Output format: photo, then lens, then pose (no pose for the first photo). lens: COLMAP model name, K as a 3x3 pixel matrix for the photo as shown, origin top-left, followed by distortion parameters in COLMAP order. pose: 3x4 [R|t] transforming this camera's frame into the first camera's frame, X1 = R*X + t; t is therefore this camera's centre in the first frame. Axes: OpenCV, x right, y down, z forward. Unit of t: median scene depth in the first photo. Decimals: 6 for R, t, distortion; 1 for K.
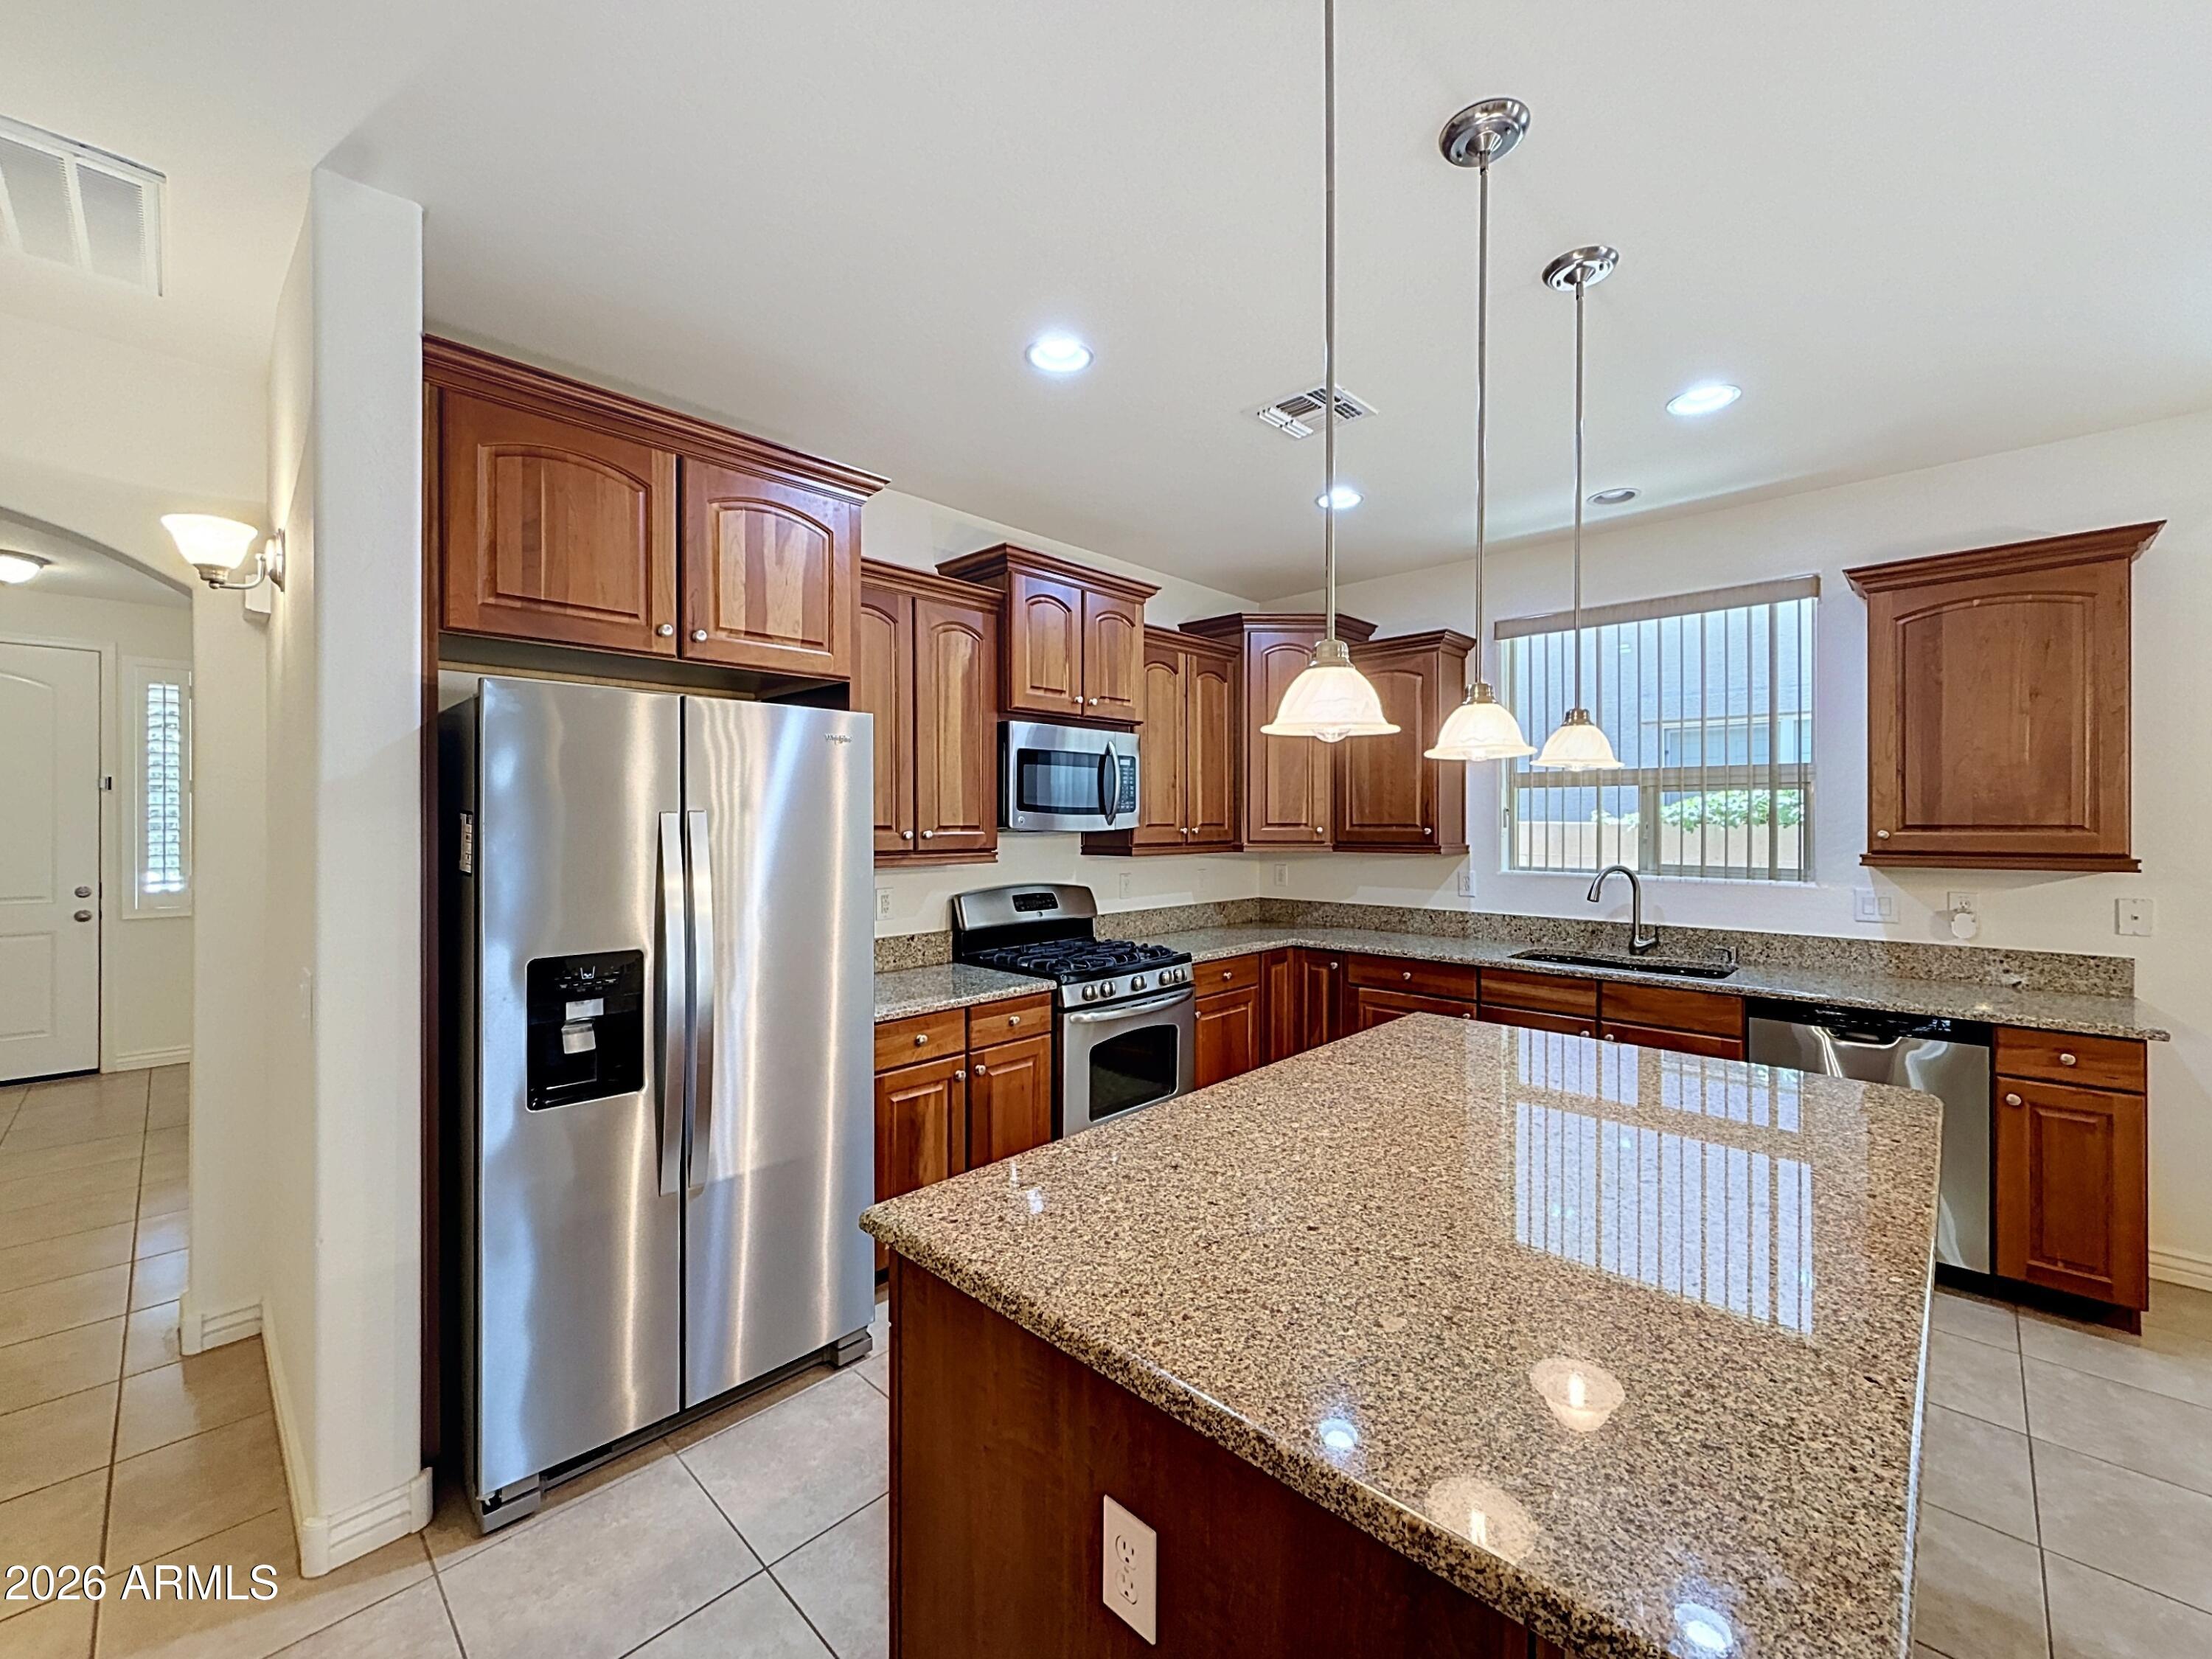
lens RADIAL K [[892.9, 0, 1104.7], [0, 892.9, 831.4], [0, 0, 1]] dist [-0.000074, 0.000227]
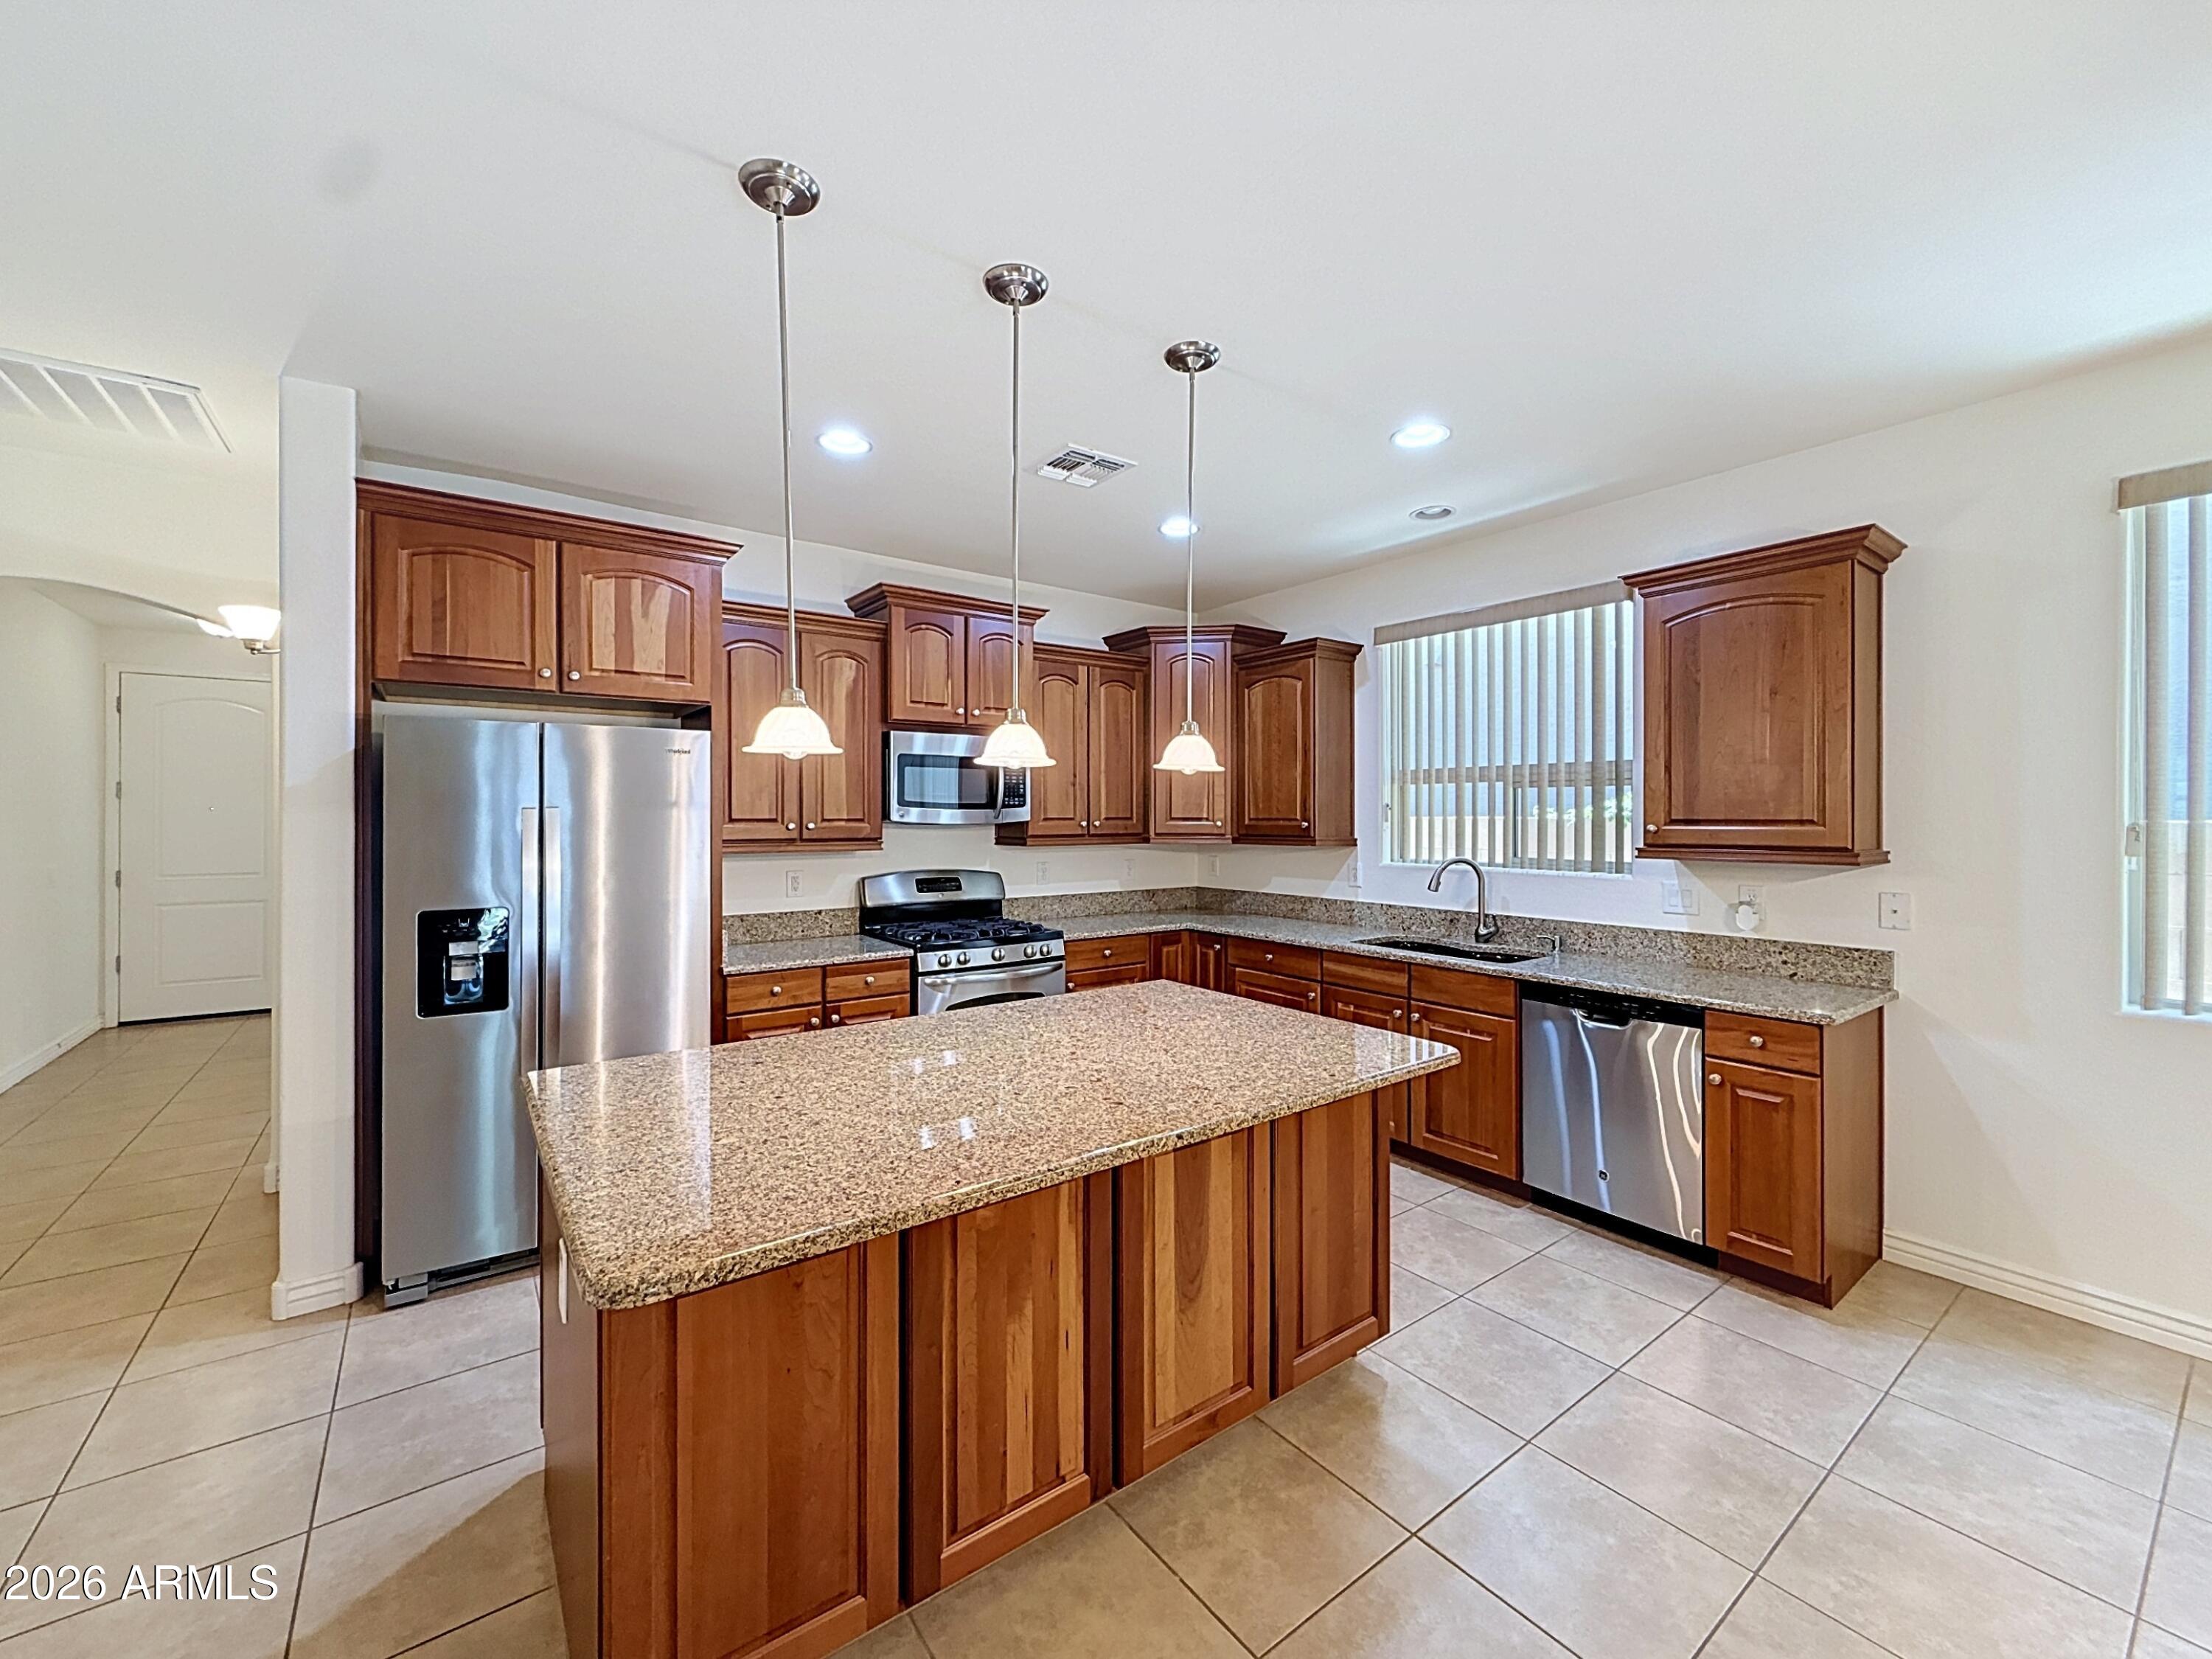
lens RADIAL K [[892.9, 0, 1109.0], [0, 892.9, 826.8], [0, 0, 1]] dist [-0.000074, 0.000227]
pose [[0.986270, 0.003084, -0.165110, 0.474183], [-0.003110, 0.999995, 0.000101, 0.003779], [0.165109, 0.000414, 0.986275, -0.157276]]
